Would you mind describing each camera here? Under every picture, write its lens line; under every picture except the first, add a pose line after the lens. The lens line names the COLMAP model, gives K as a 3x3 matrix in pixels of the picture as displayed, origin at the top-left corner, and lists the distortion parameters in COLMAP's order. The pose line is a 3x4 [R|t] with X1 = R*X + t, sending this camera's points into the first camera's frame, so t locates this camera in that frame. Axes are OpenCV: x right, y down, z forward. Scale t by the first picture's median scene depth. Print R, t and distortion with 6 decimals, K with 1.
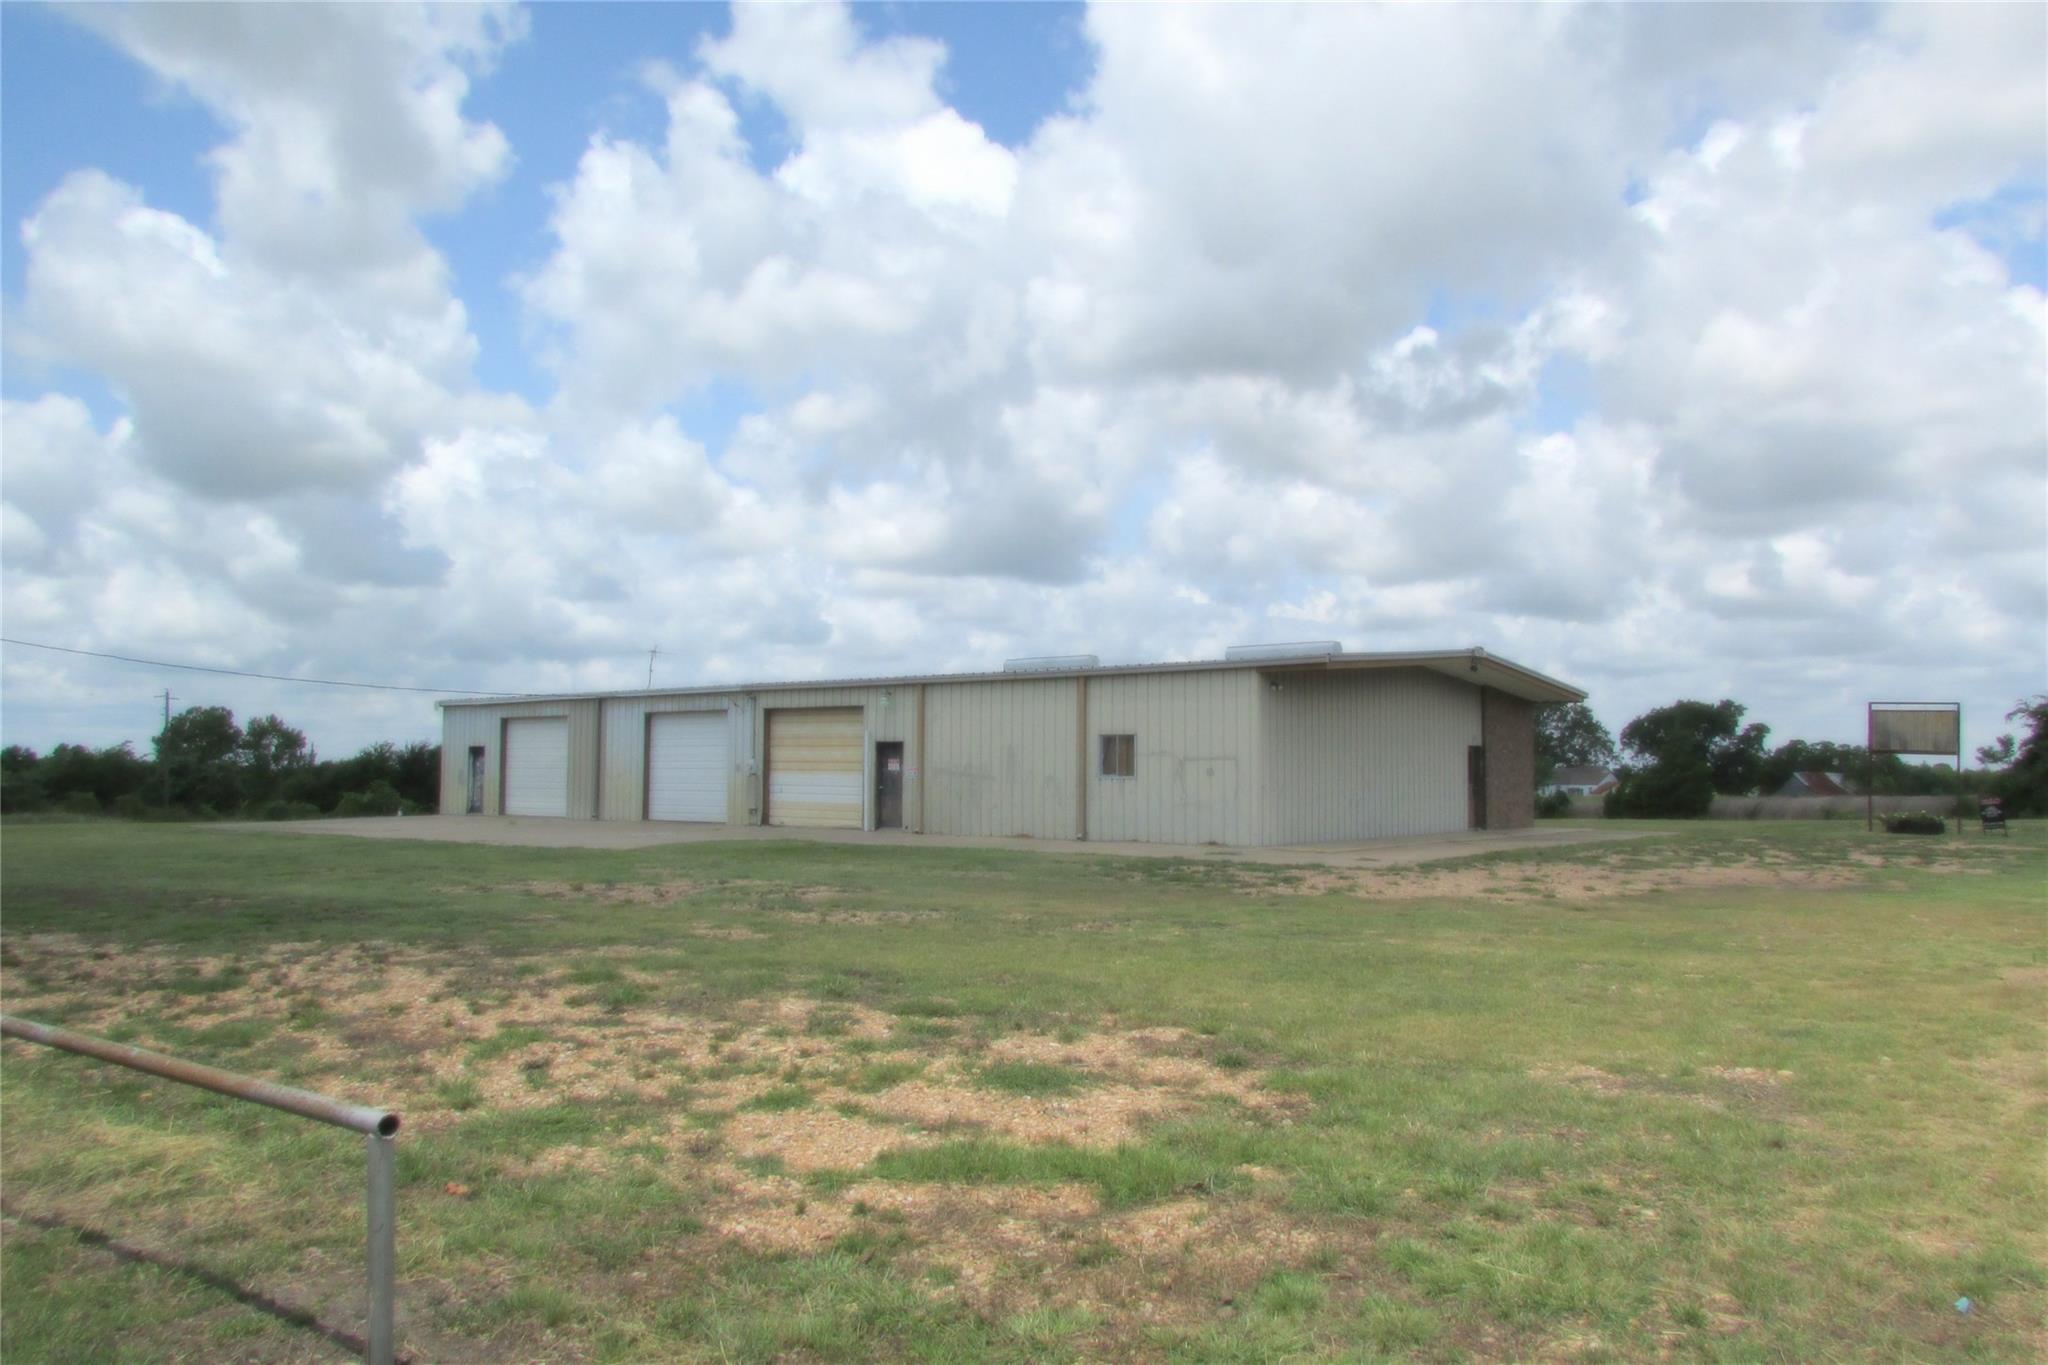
lens RADIAL K [[1488.9, 0, 1022.7], [0, 1488.9, 676.3], [0, 0, 1]] dist [-0.008712, -0.000689]
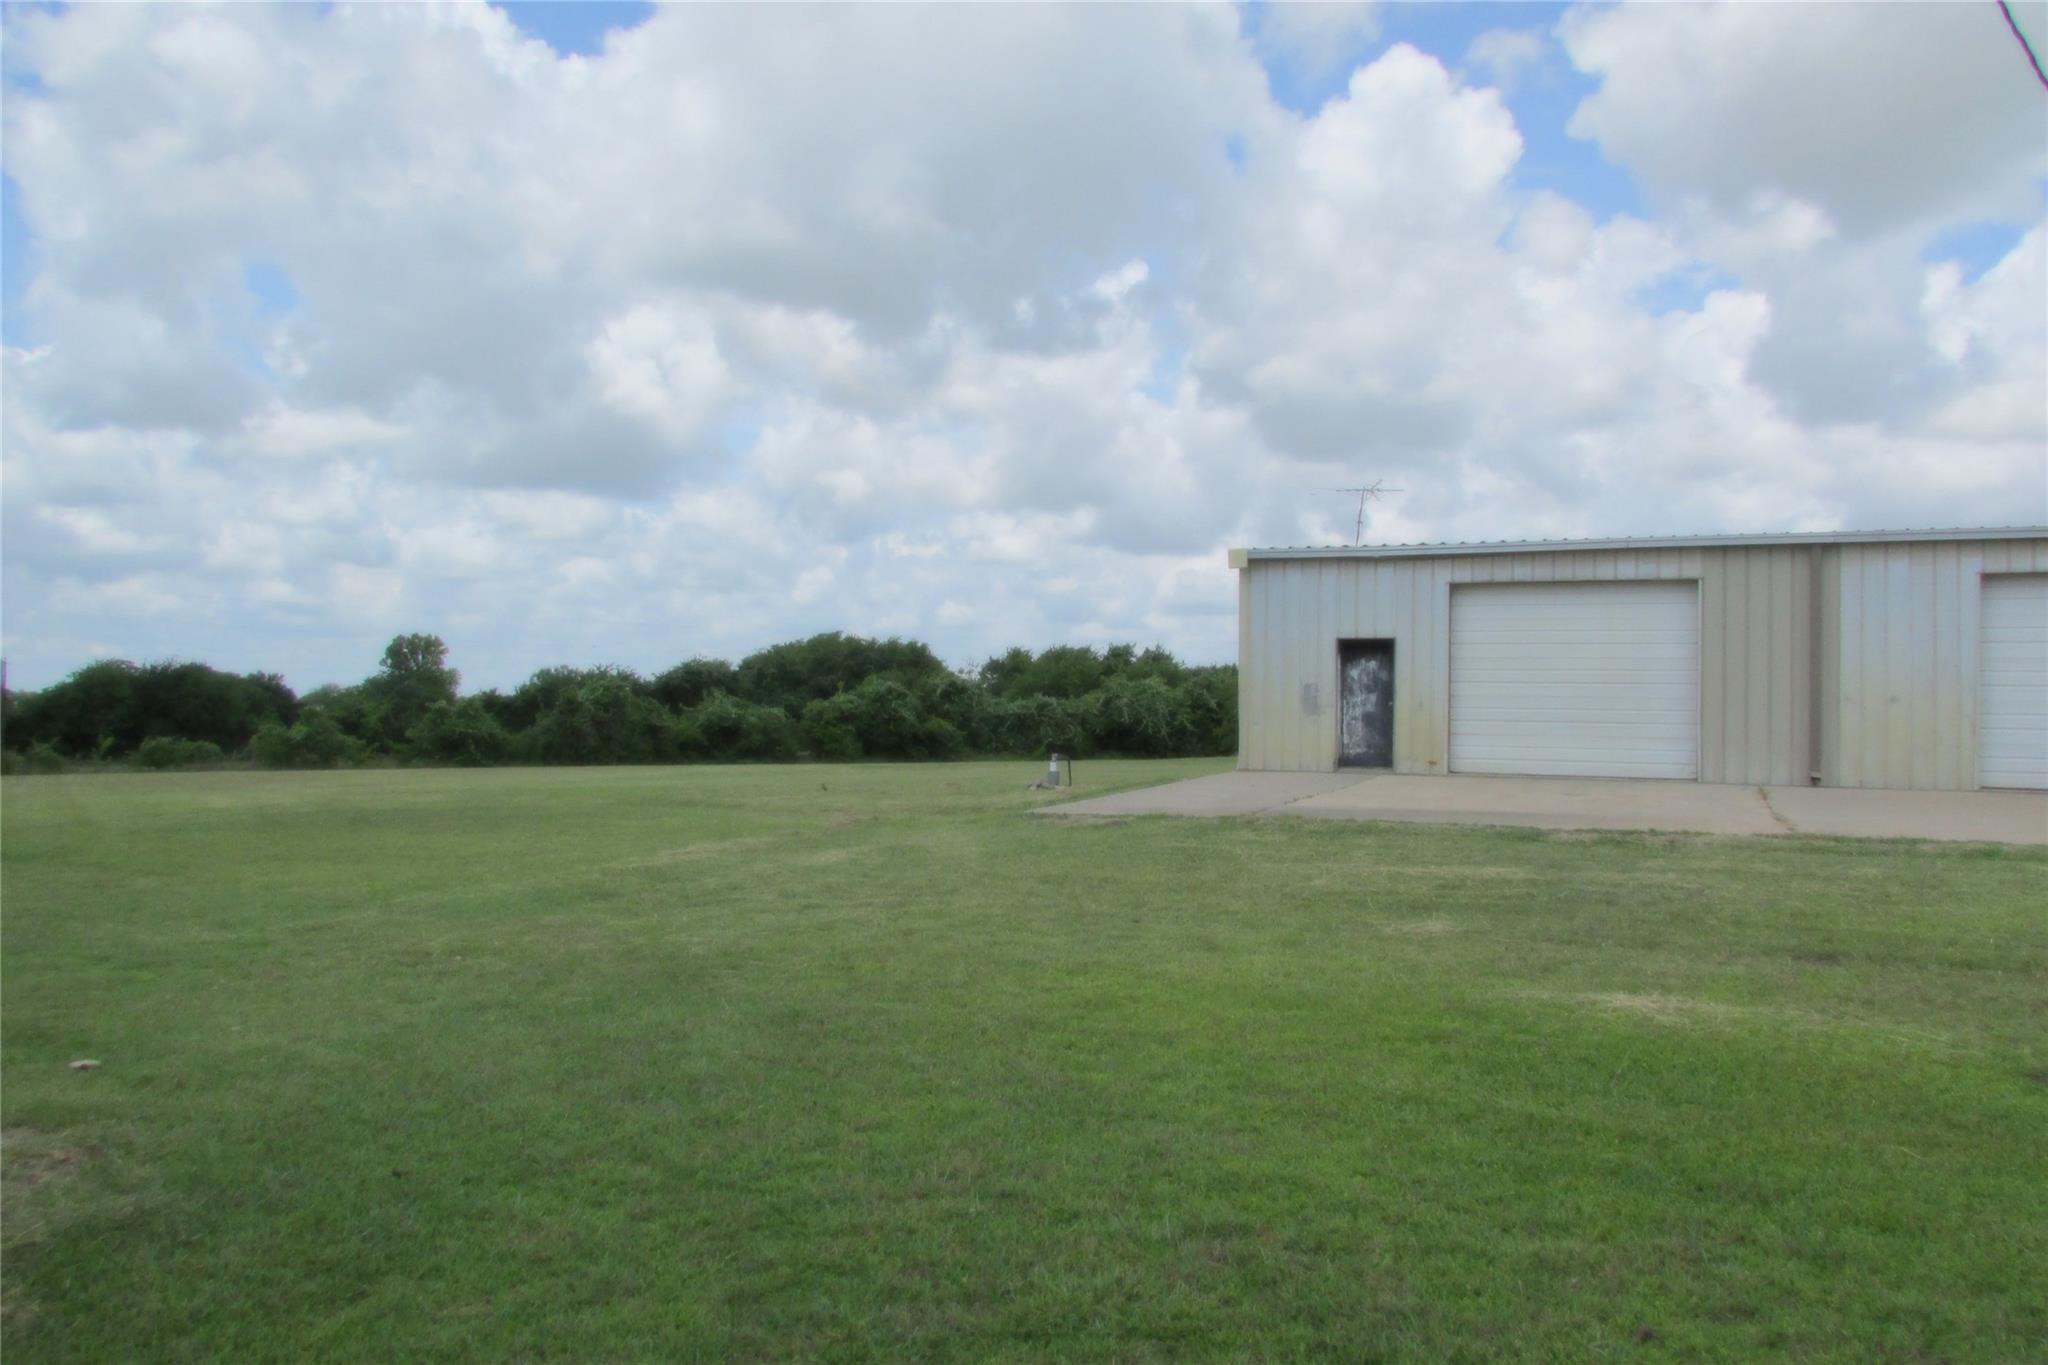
lens RADIAL K [[1502.5, 0, 1104.2], [0, 1502.5, 685.4], [0, 0, 1]] dist [0.051078, -0.000578]
pose [[0.946680, 0.020174, 0.321542, -0.805049], [-0.034825, 0.998597, 0.039878, 0.060058], [-0.320287, -0.048949, 0.946055, 0.707309]]
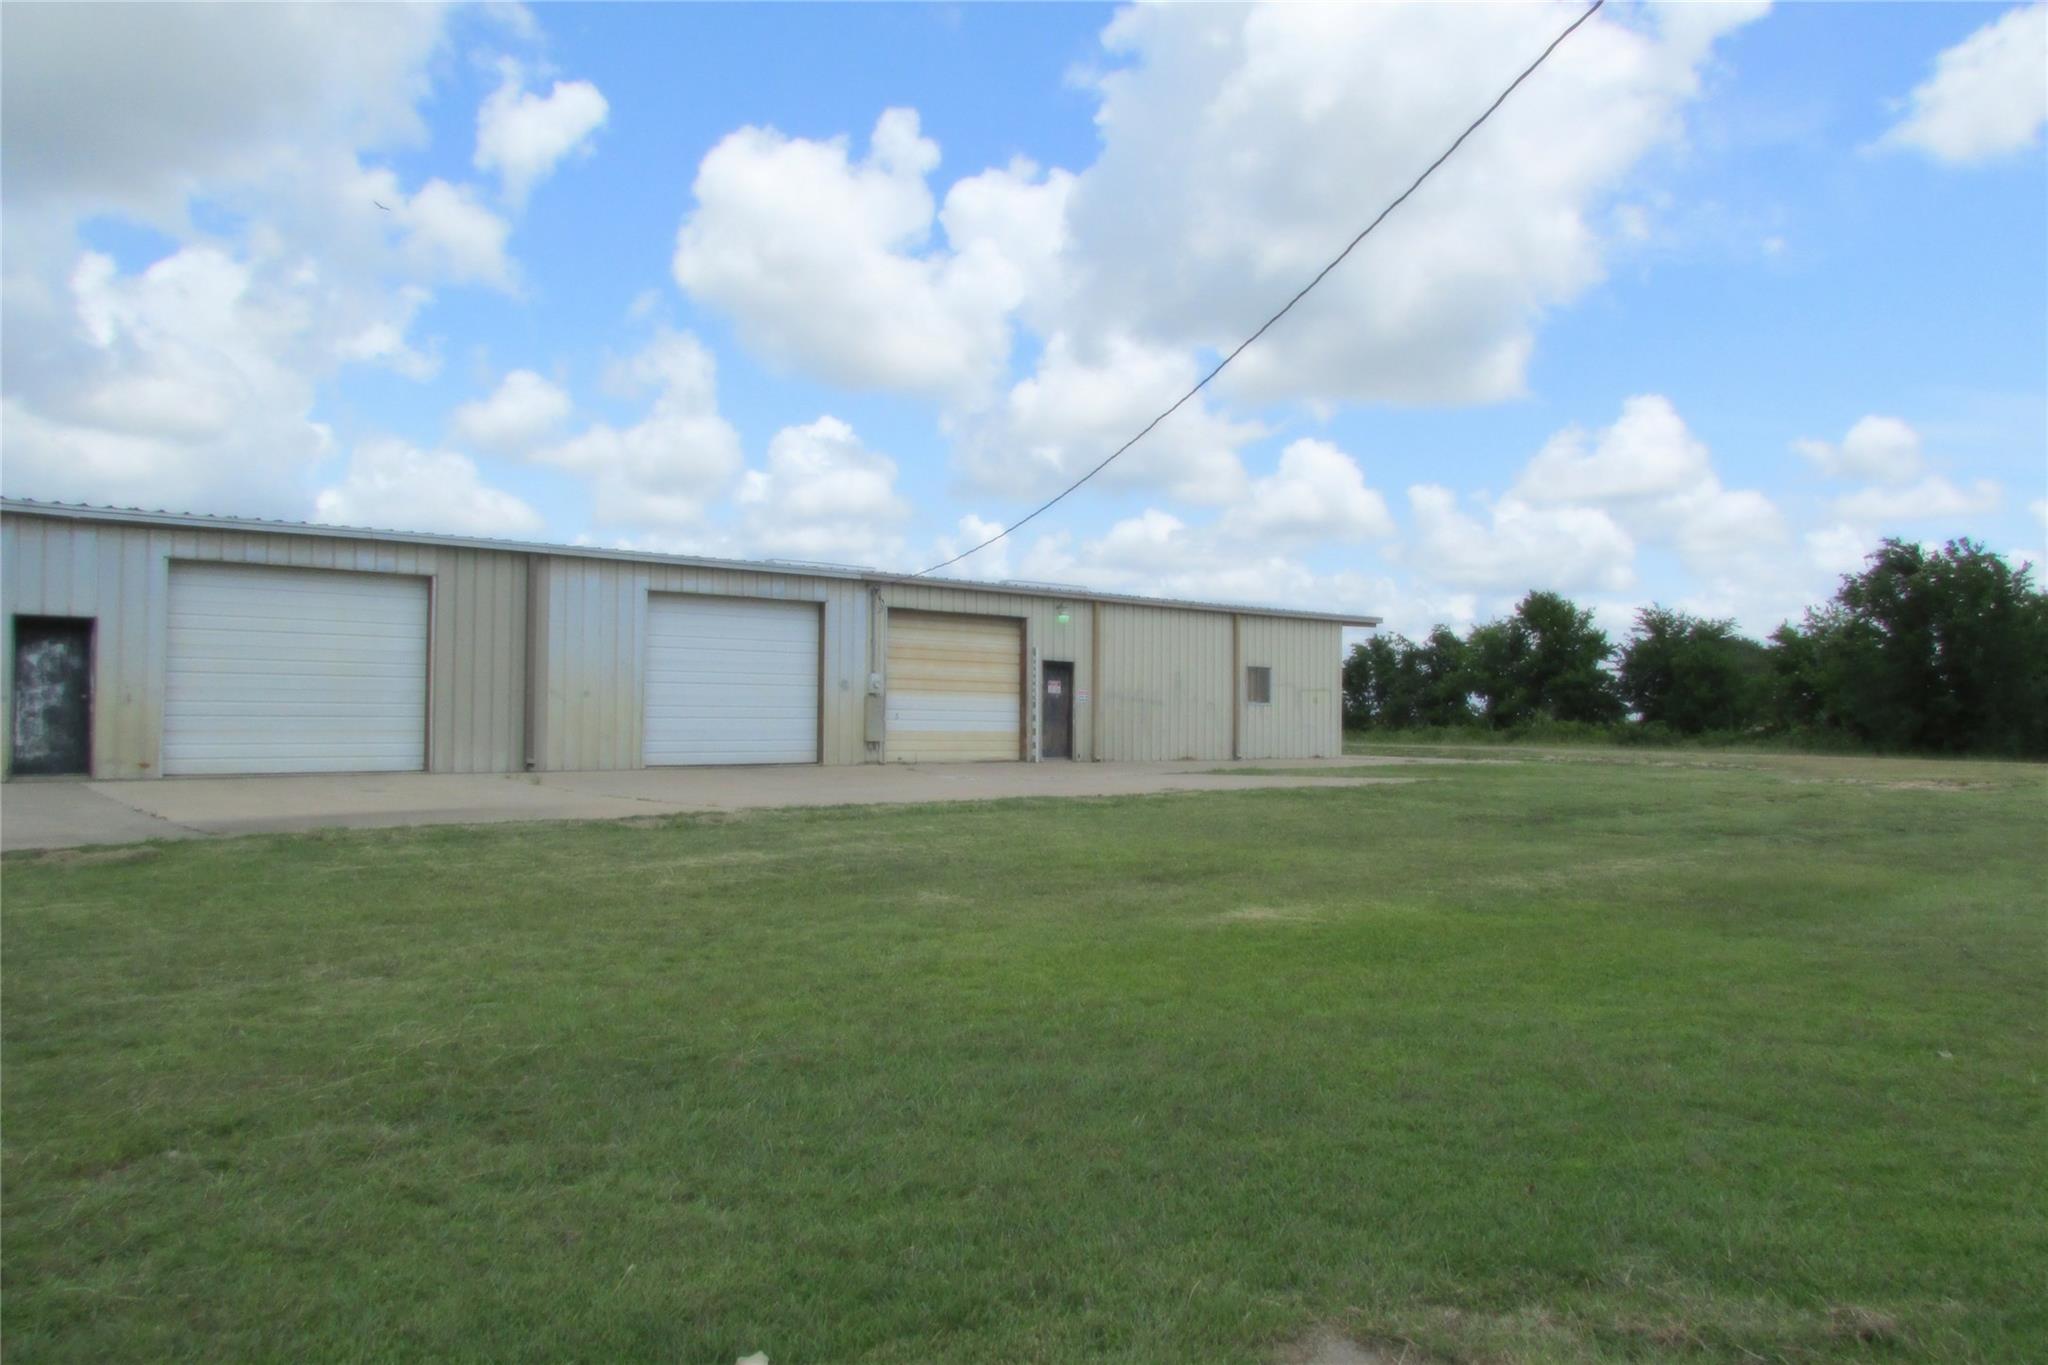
lens RADIAL K [[1488.9, 0, 1022.7], [0, 1488.9, 676.3], [0, 0, 1]] dist [-0.008712, -0.000689]
pose [[0.156508, 0.030020, 0.987220, -0.957314], [-0.066098, 0.997616, -0.019857, 0.071107], [-0.985462, -0.062146, 0.158119, 0.872111]]
